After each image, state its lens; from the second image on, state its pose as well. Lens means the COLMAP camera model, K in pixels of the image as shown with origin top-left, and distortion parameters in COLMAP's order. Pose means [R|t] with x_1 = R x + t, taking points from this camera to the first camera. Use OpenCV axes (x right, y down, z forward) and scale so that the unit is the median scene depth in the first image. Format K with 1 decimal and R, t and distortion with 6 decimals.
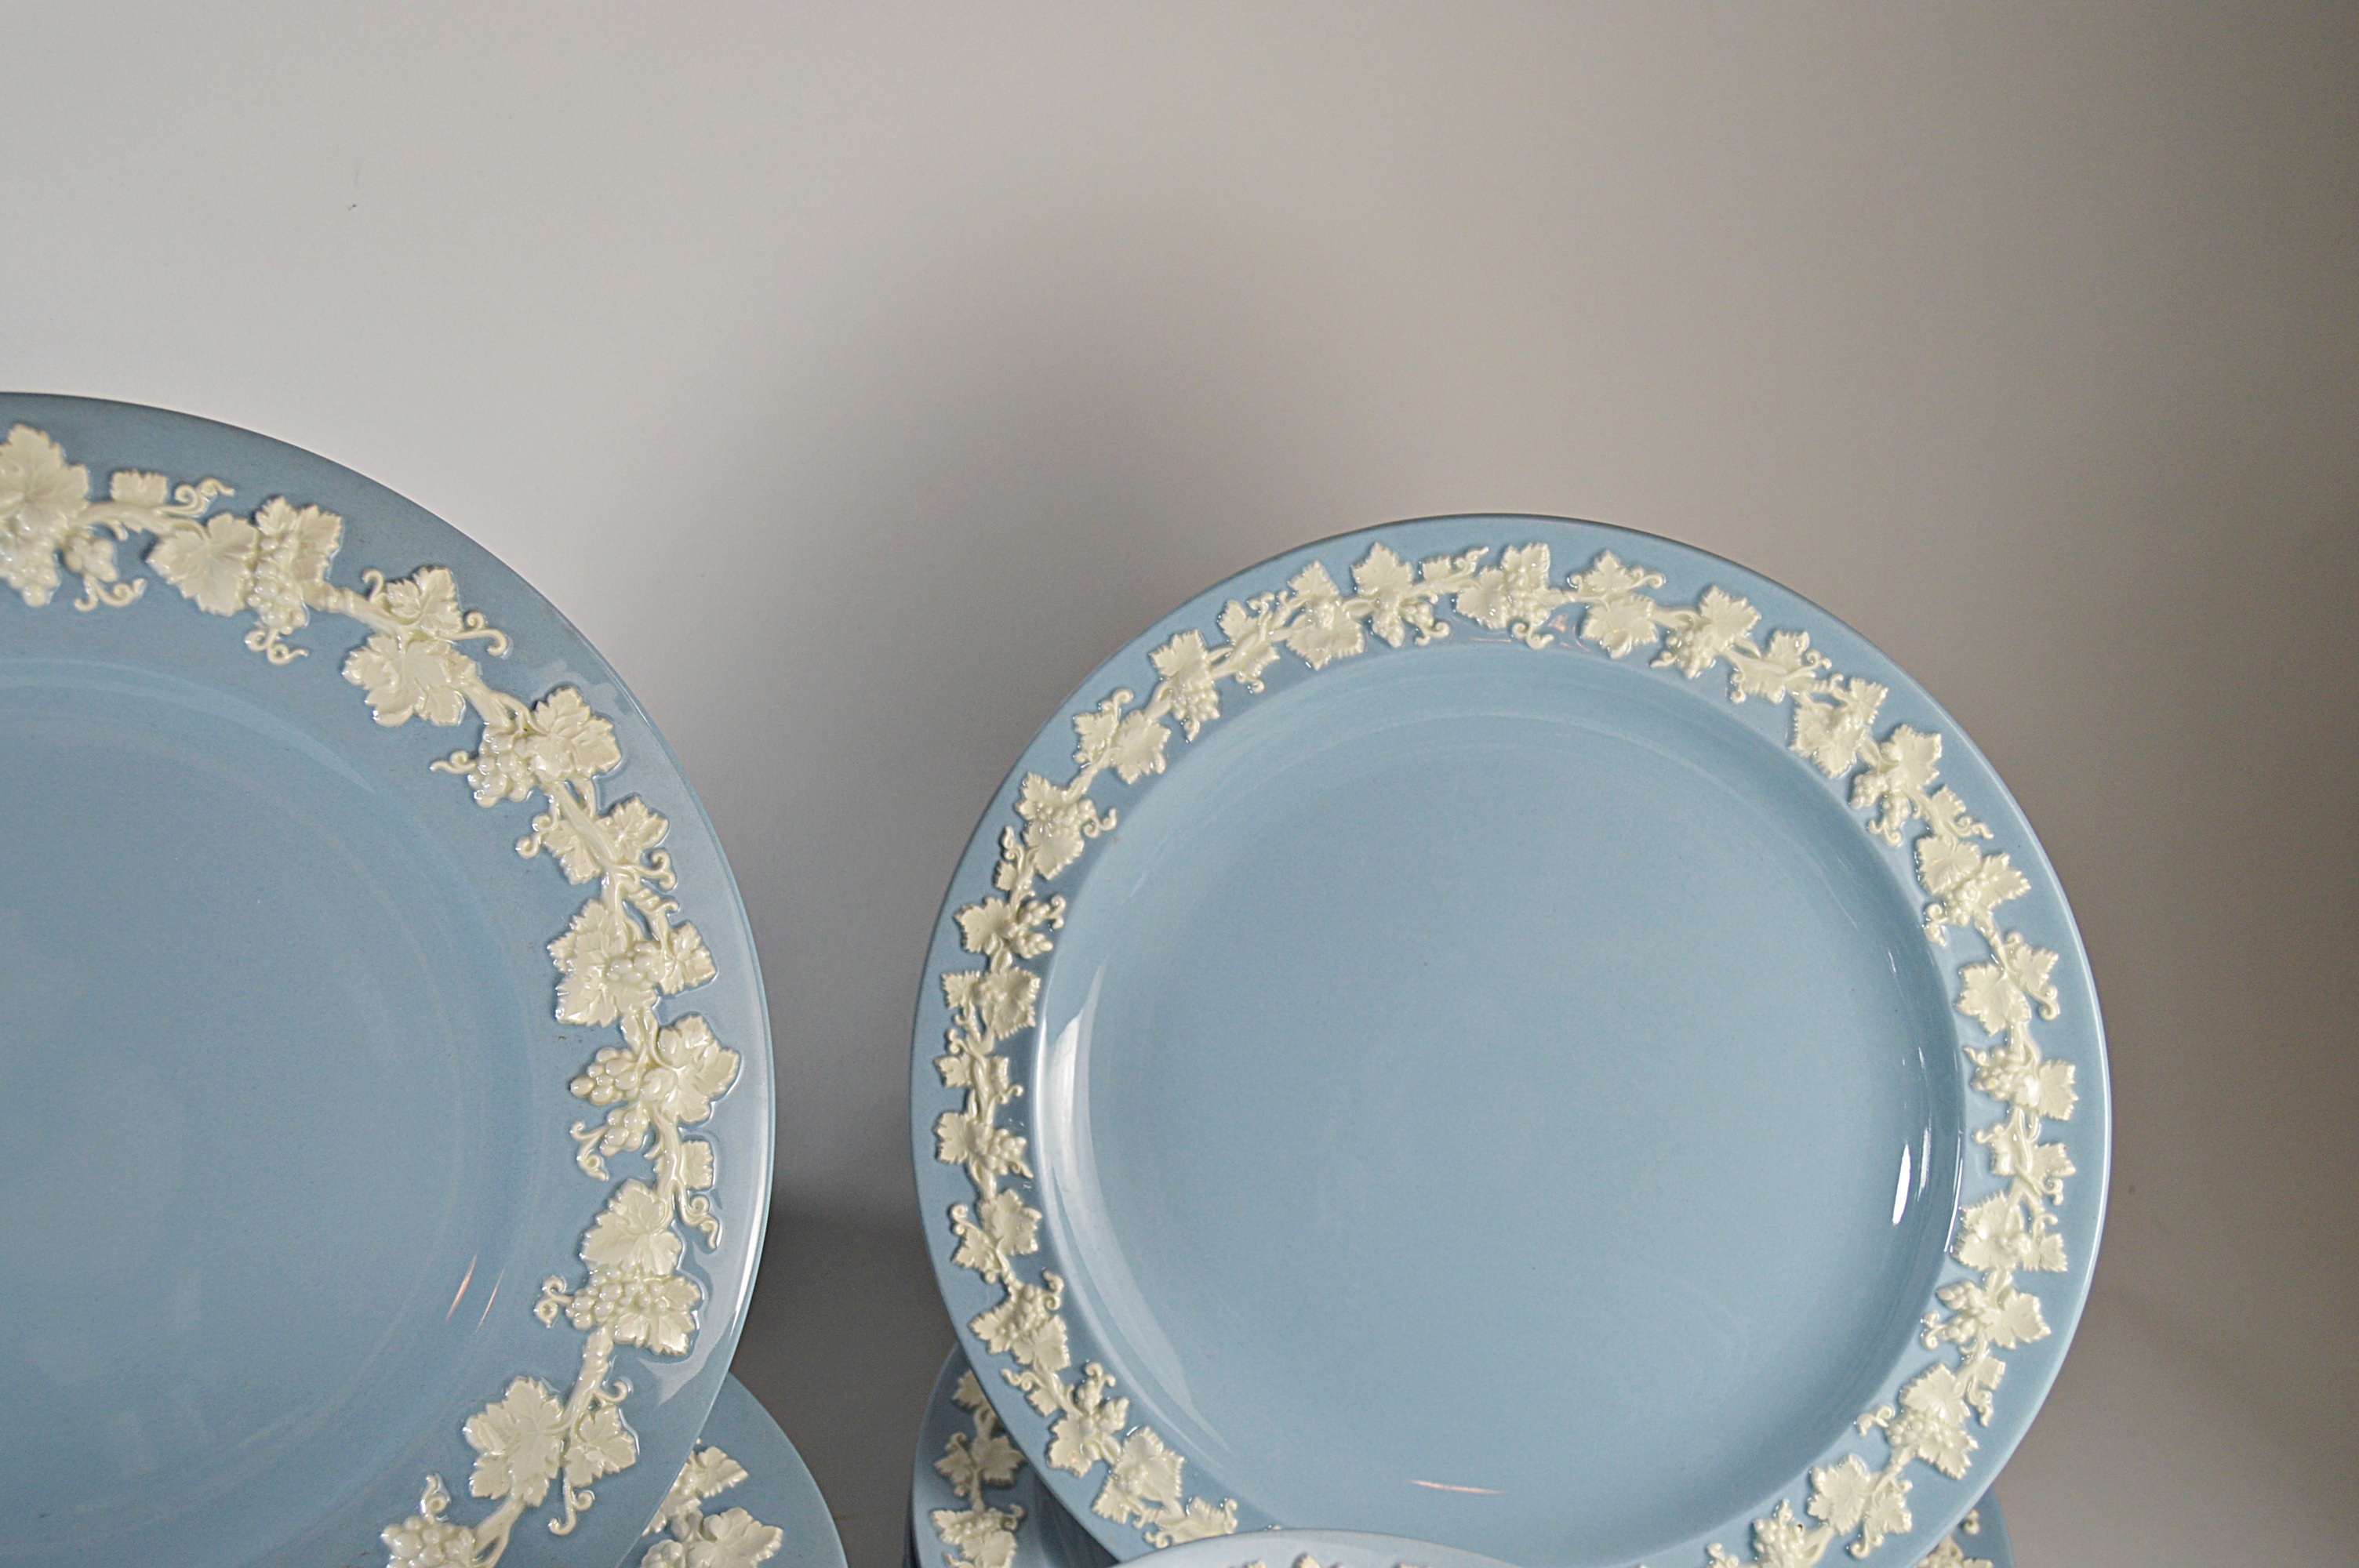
lens RADIAL K [[2621.0, 0, 1135.0], [0, 2621.0, 777.7], [0, 0, 1]] dist [-0.005156, 0.000000]
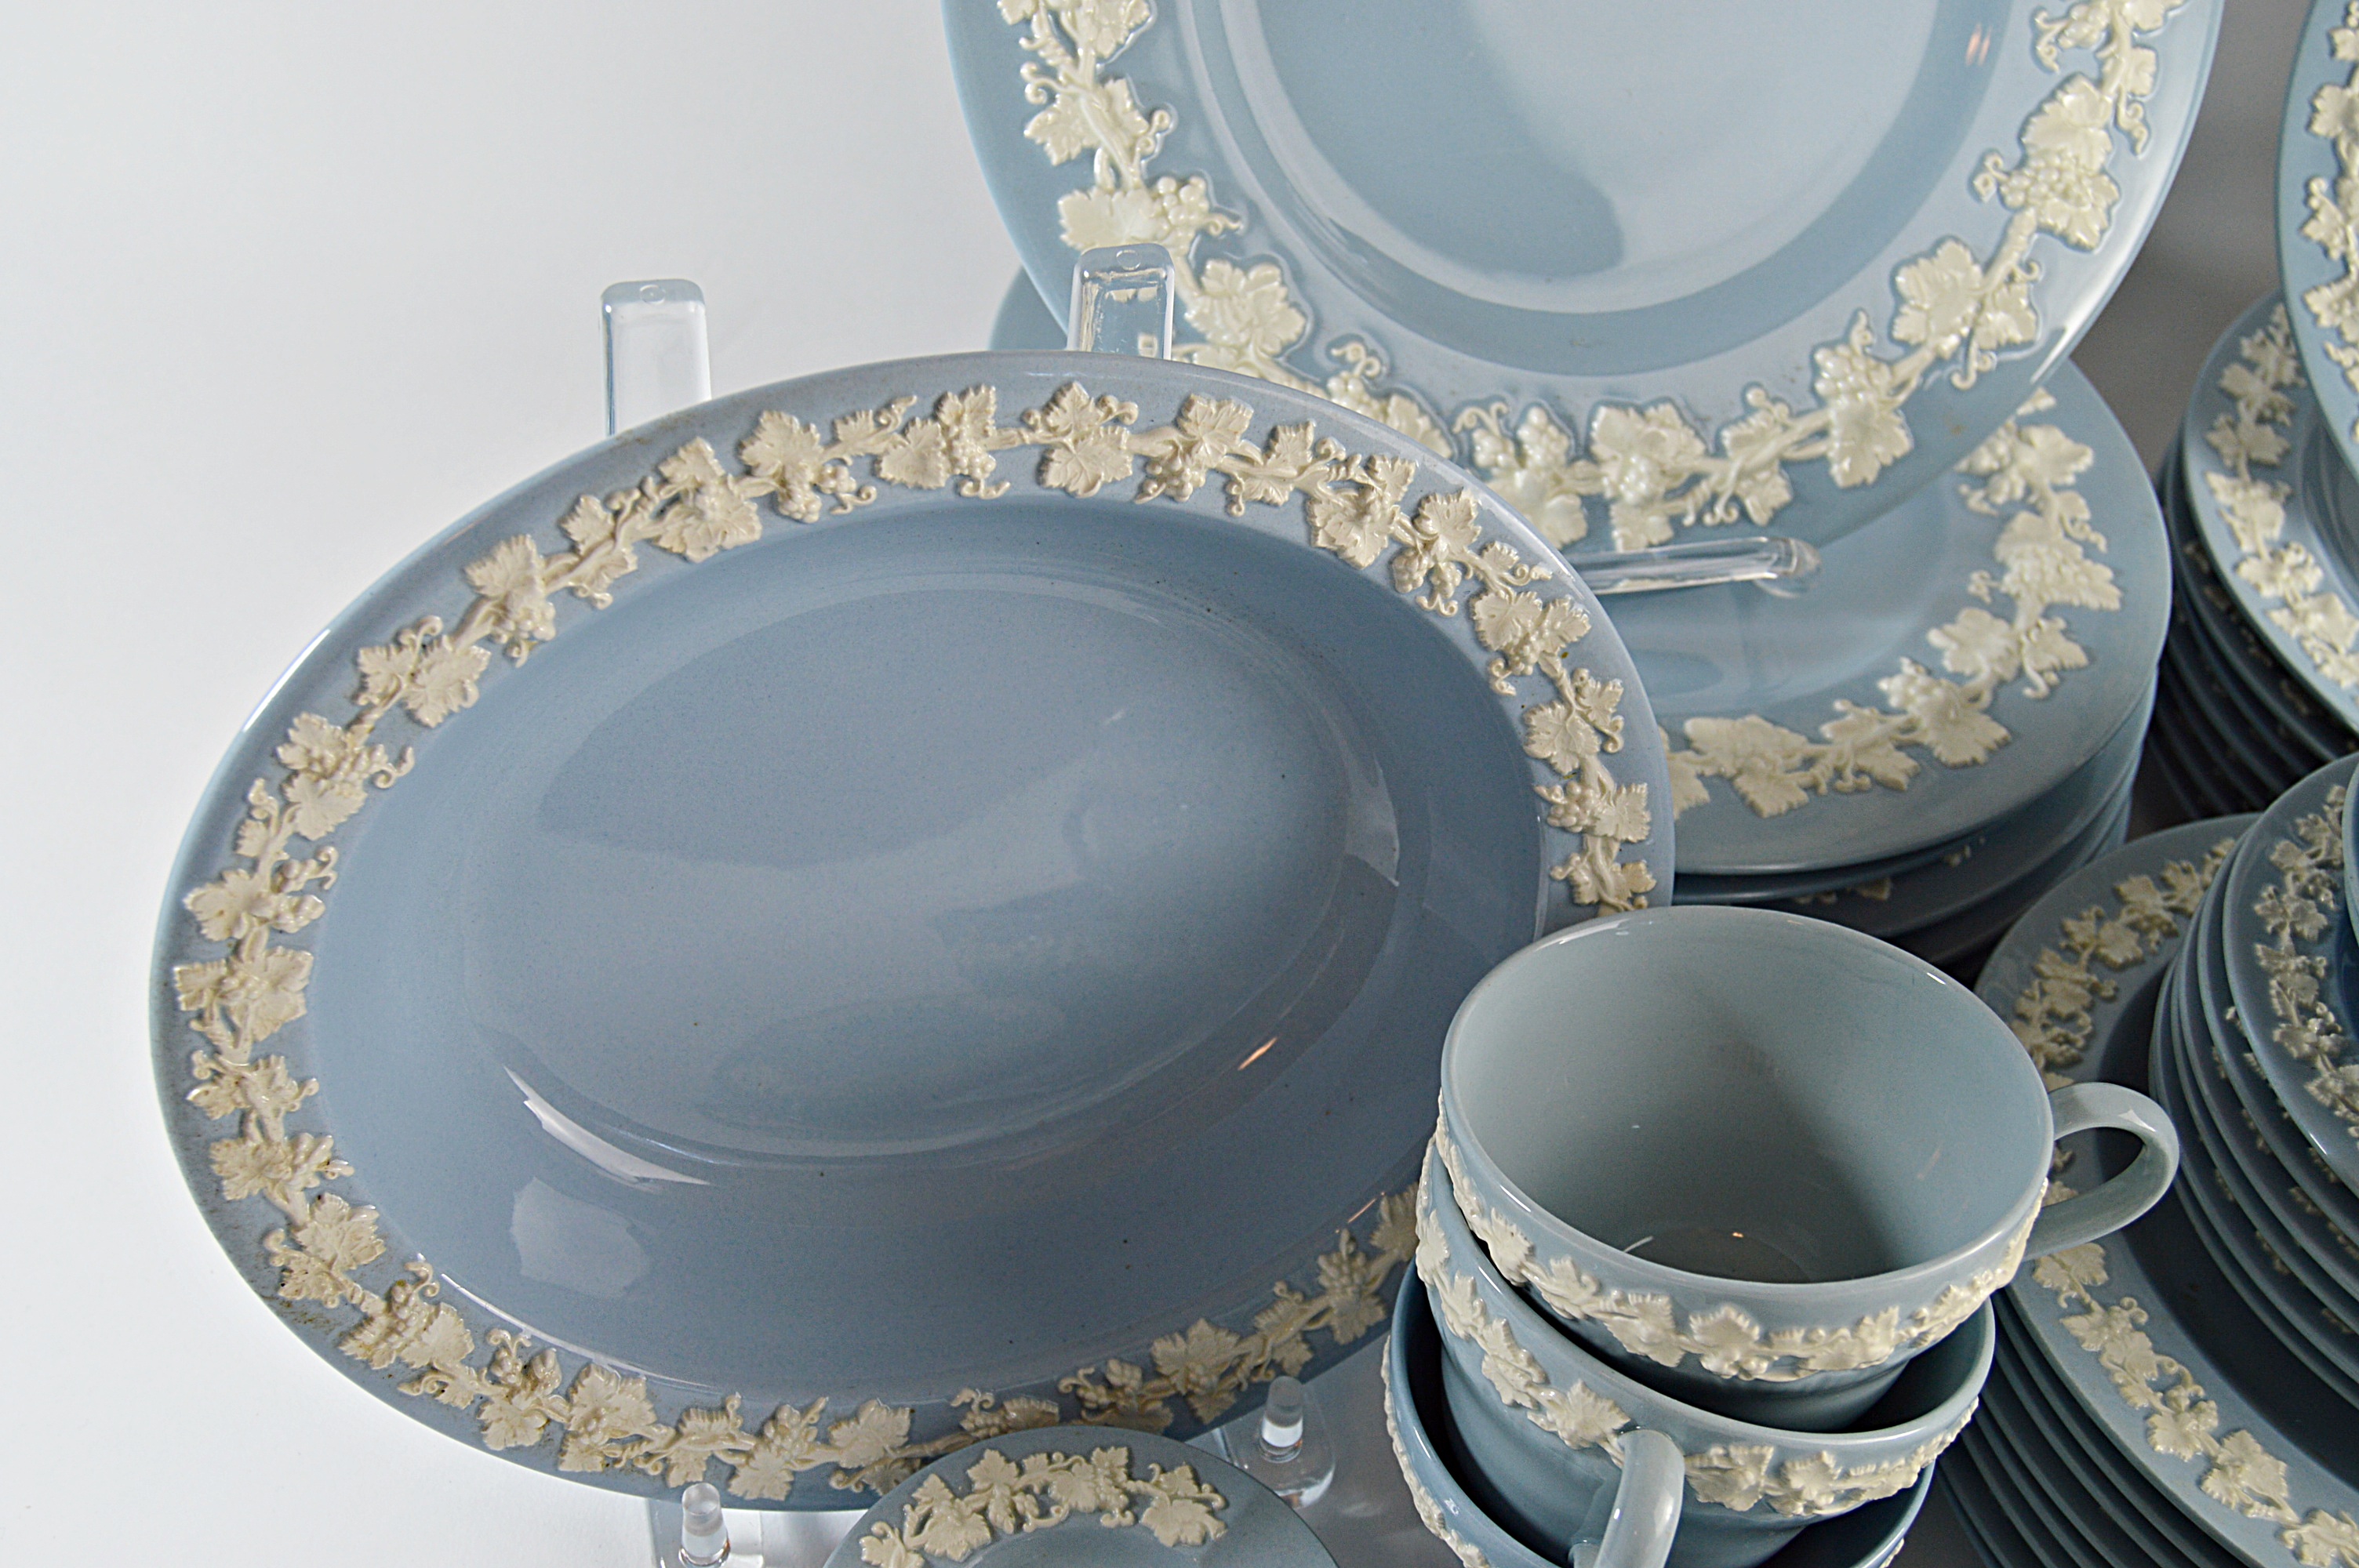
lens RADIAL K [[2621.0, 0, 1175.0], [0, 2621.0, 772.2], [0, 0, 1]] dist [-0.005156, 0.000000]
pose [[0.954239, 0.193335, -0.228142, -0.221831], [-0.119525, 0.945897, 0.301651, 0.130486], [0.274119, -0.260578, 0.925720, -0.139346]]
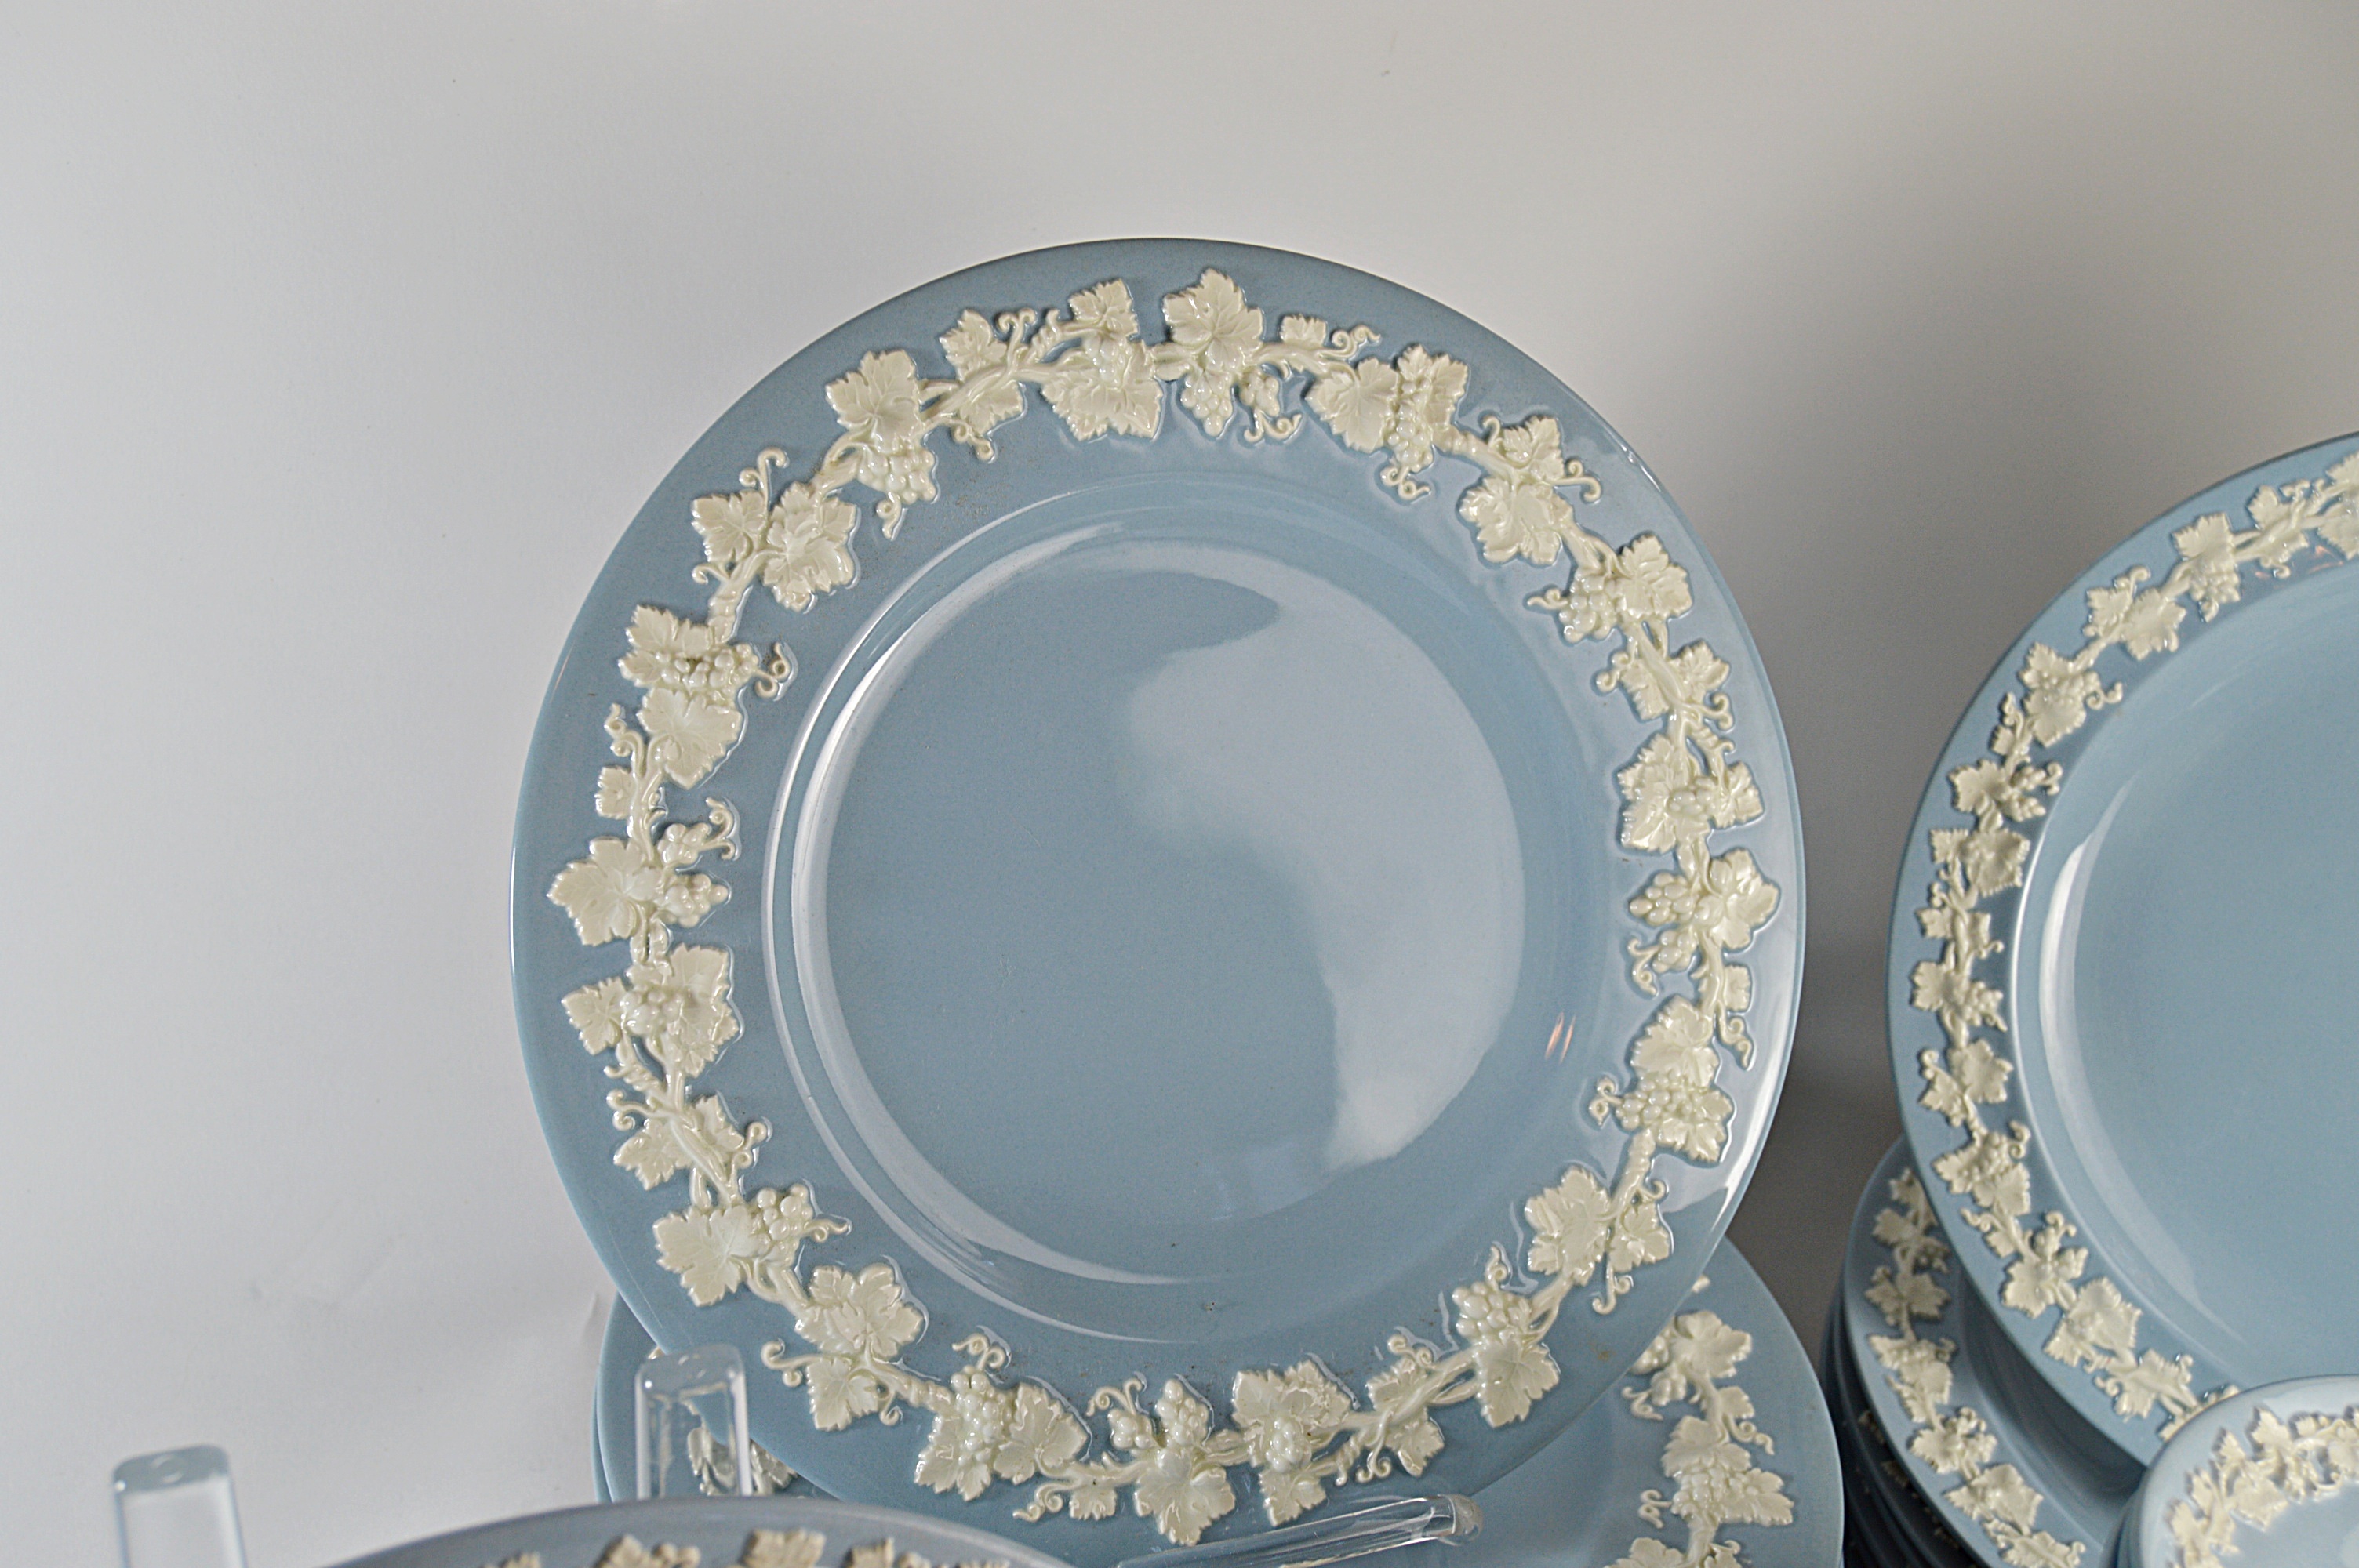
lens RADIAL K [[2621.0, 0, 1164.1], [0, 2621.0, 771.9], [0, 0, 1]] dist [-0.005156, 0.000000]
pose [[0.981019, 0.071744, -0.180152, -0.191674], [-0.062883, 0.996535, 0.054434, 0.014611], [0.183433, -0.042072, 0.982131, -0.083133]]
